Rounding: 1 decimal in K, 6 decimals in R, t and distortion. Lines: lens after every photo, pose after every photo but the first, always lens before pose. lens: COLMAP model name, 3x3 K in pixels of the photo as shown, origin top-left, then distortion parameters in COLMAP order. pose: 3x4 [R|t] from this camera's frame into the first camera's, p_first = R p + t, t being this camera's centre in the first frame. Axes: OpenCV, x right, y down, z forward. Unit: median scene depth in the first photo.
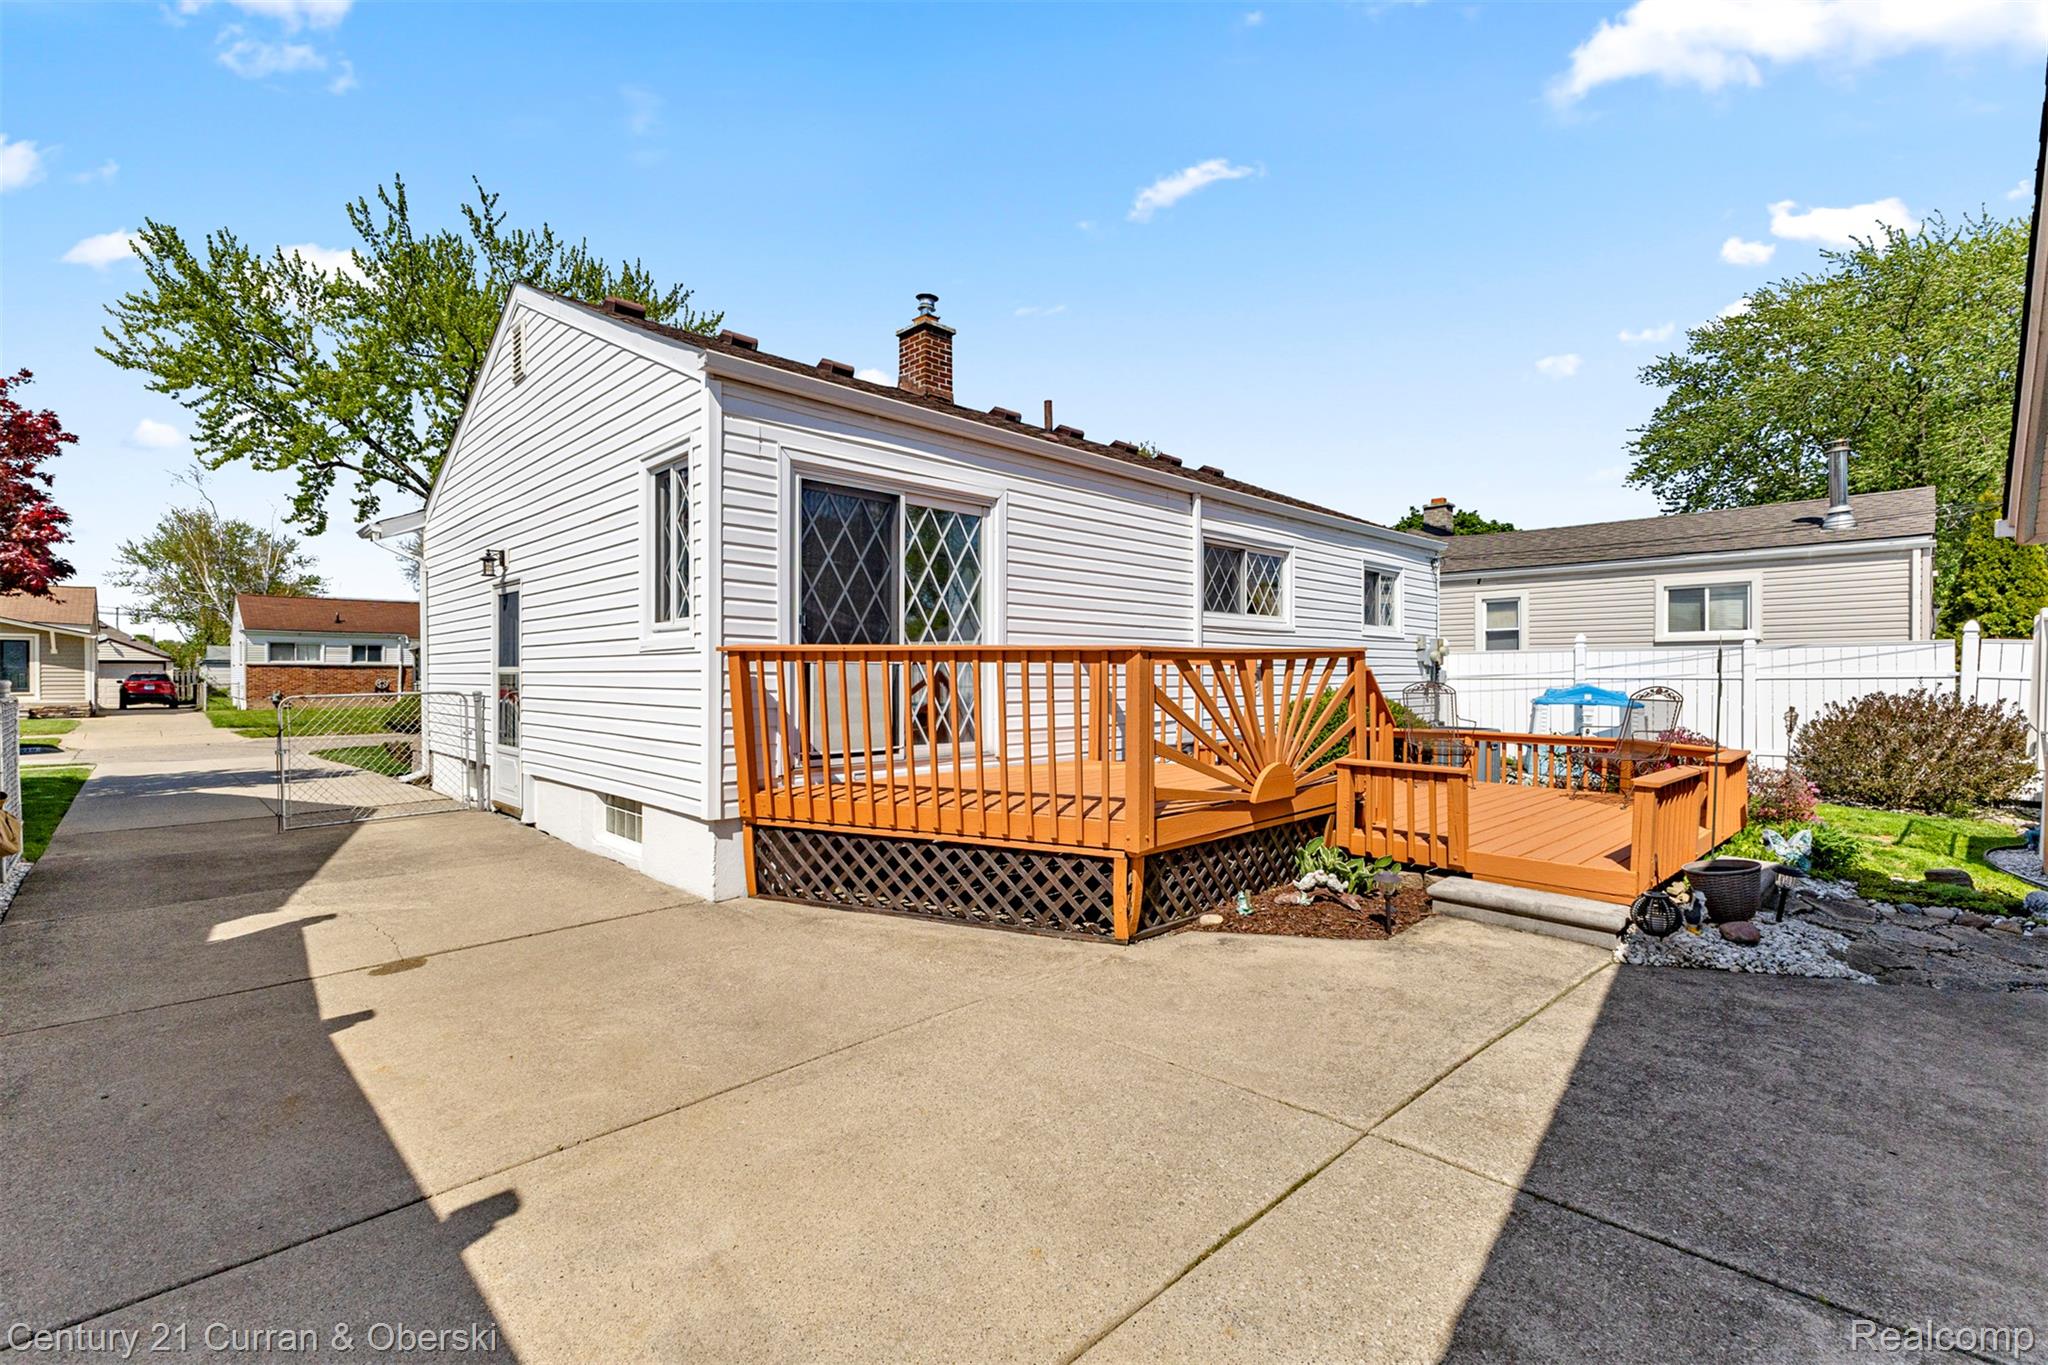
lens RADIAL K [[894.5, 0, 1019.7], [0, 894.5, 678.6], [0, 0, 1]] dist [0.005402, 0.000720]
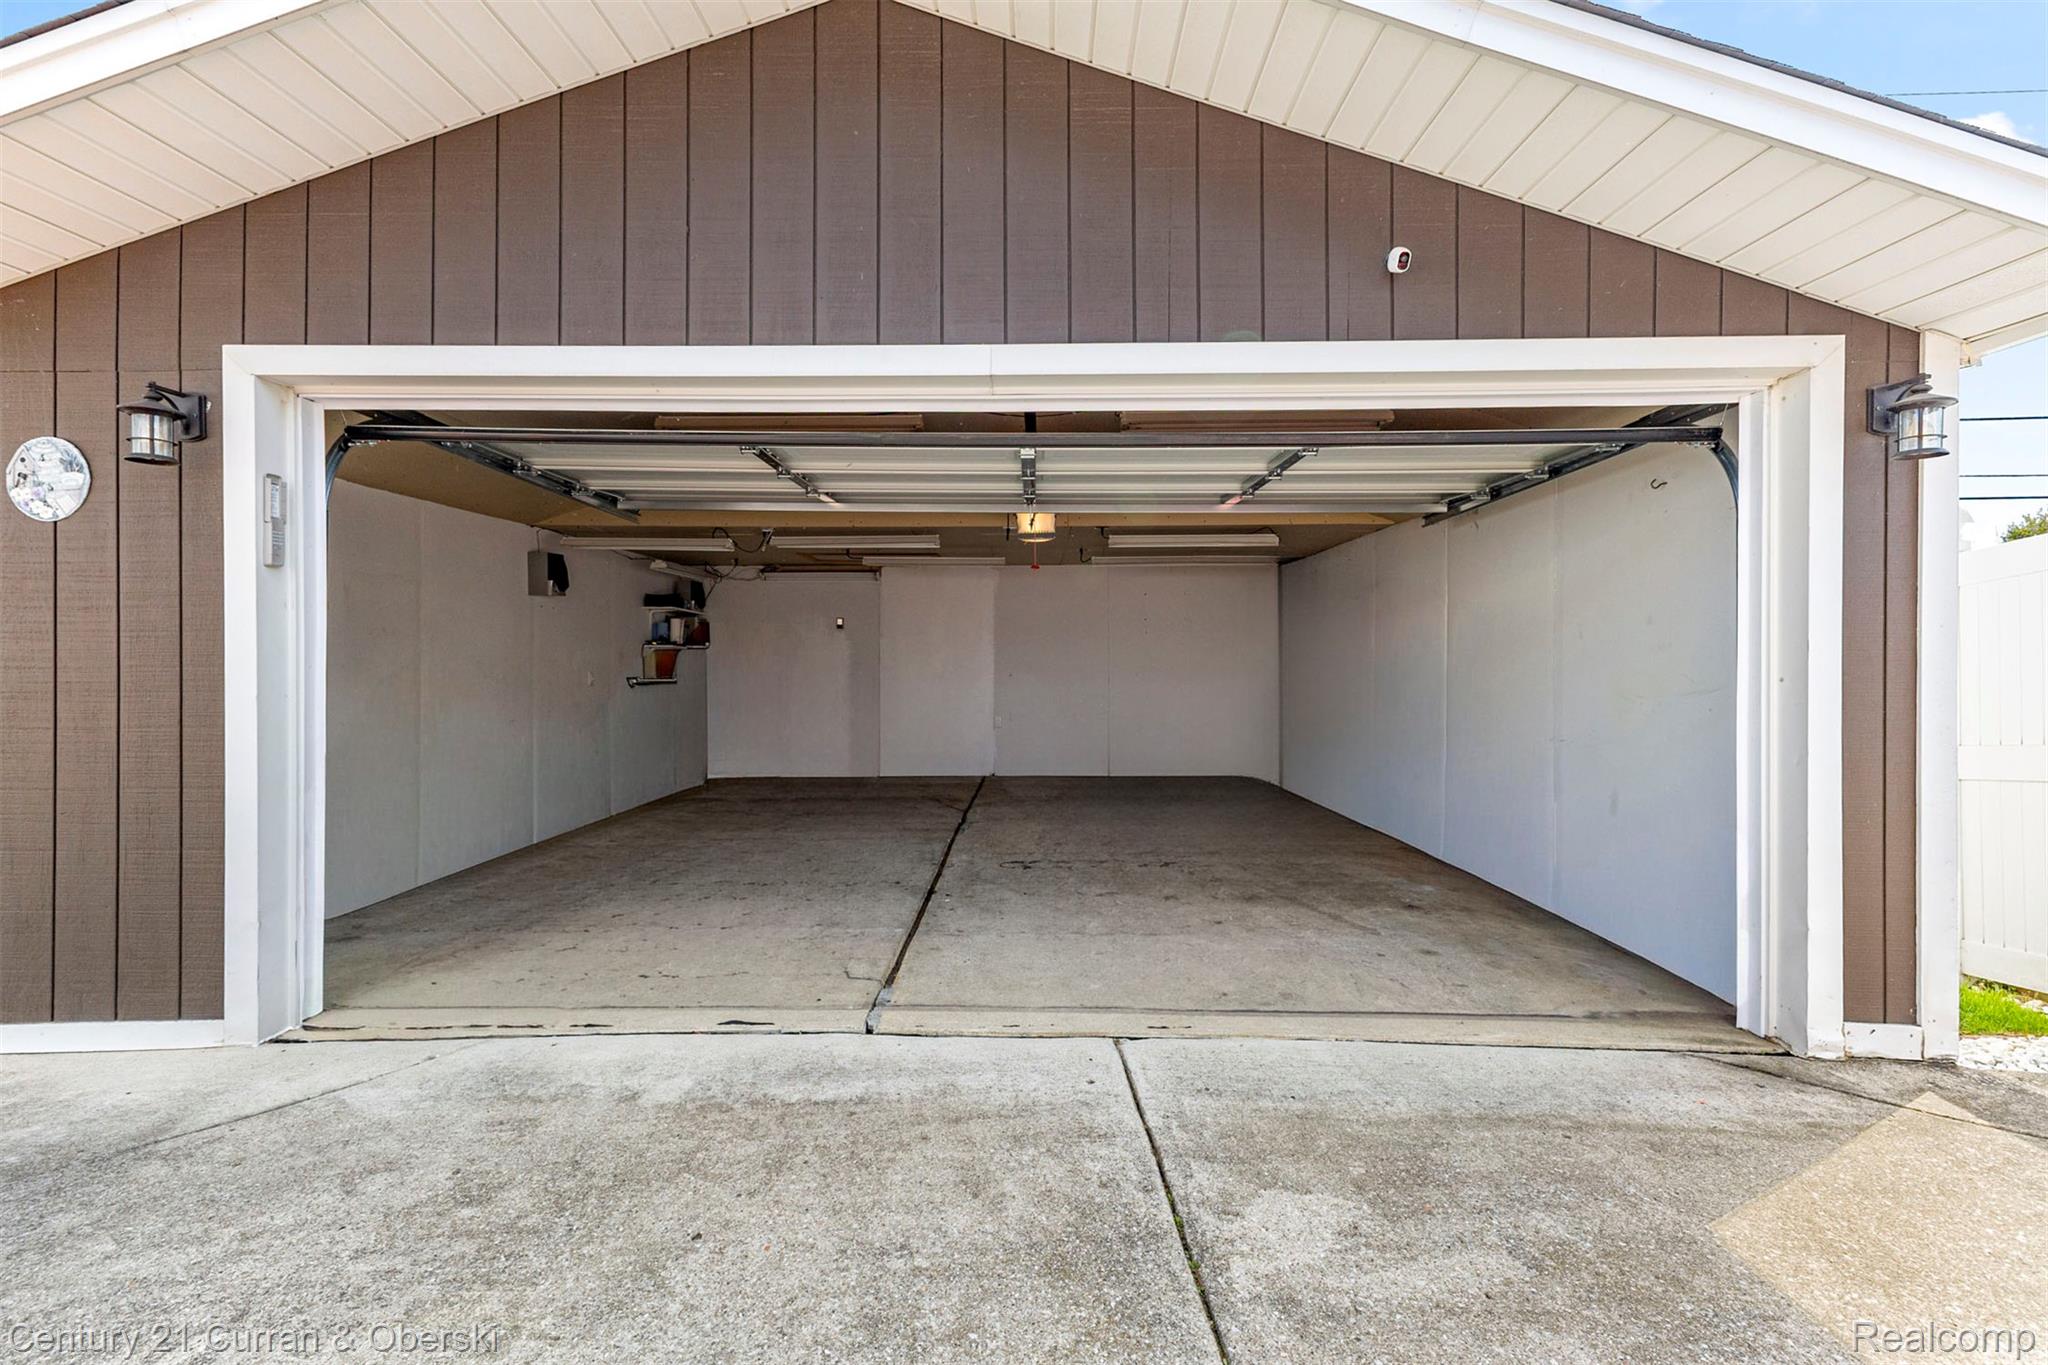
lens RADIAL K [[894.5, 0, 1032.9], [0, 894.5, 656.1], [0, 0, 1]] dist [0.005402, 0.000720]
pose [[-0.711184, 0.004564, 0.702992, 0.192173], [-0.001519, 0.999967, -0.008028, 0.054538], [-0.703005, -0.006777, -0.711153, 0.849238]]
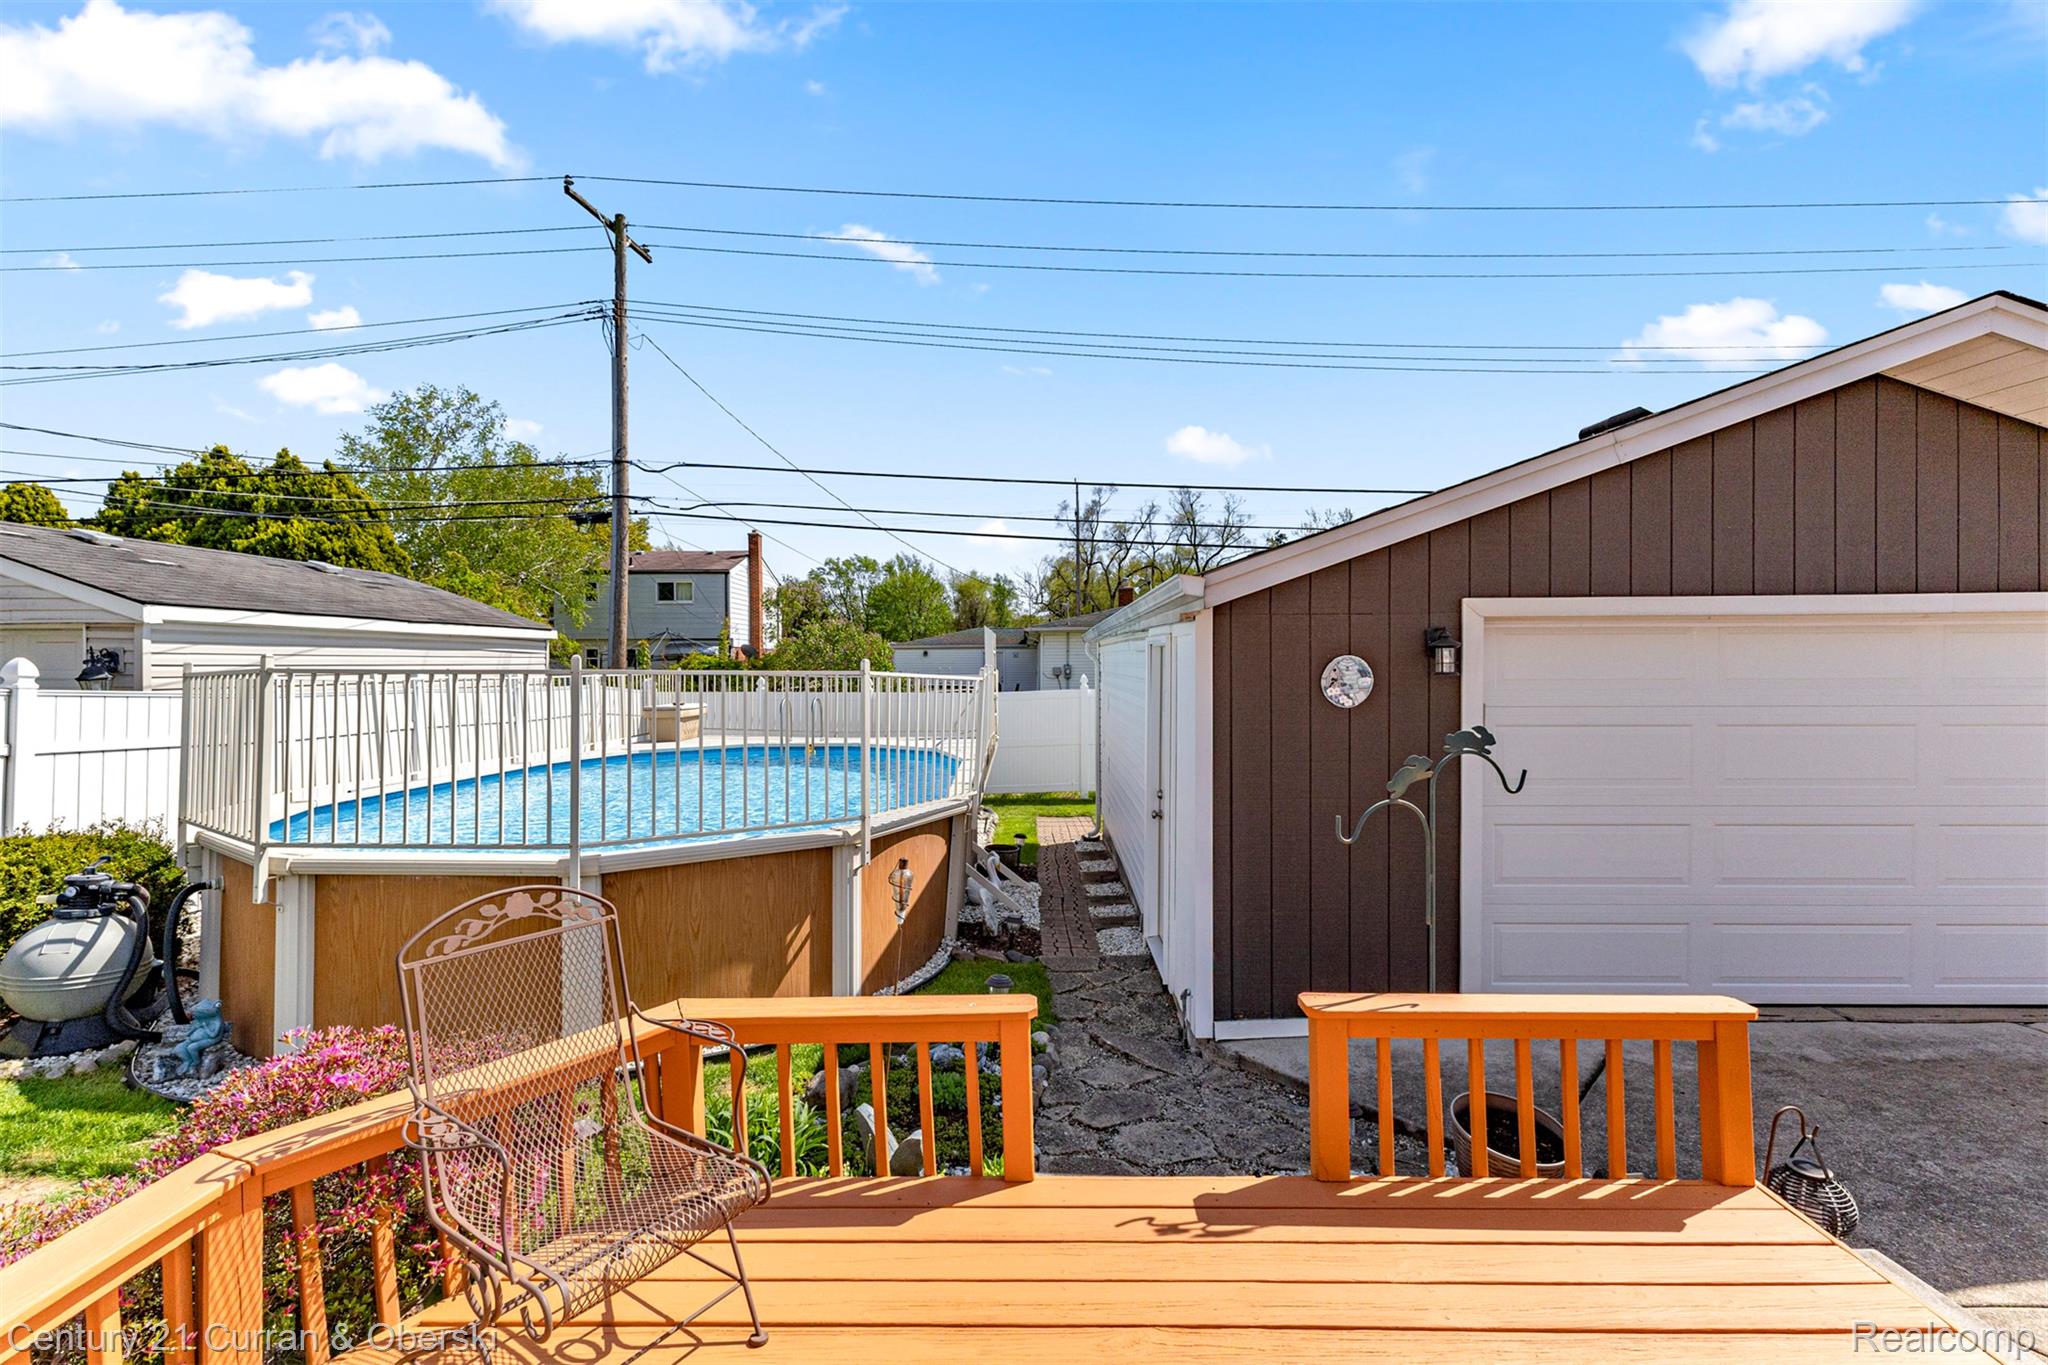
lens RADIAL K [[894.5, 0, 1045.3], [0, 894.5, 674.2], [0, 0, 1]] dist [0.005402, 0.000720]
pose [[-0.716031, -0.000943, 0.698067, 0.710074], [0.008273, 0.999917, 0.009836, -0.107815], [-0.698019, 0.012818, -0.715964, 1.934980]]
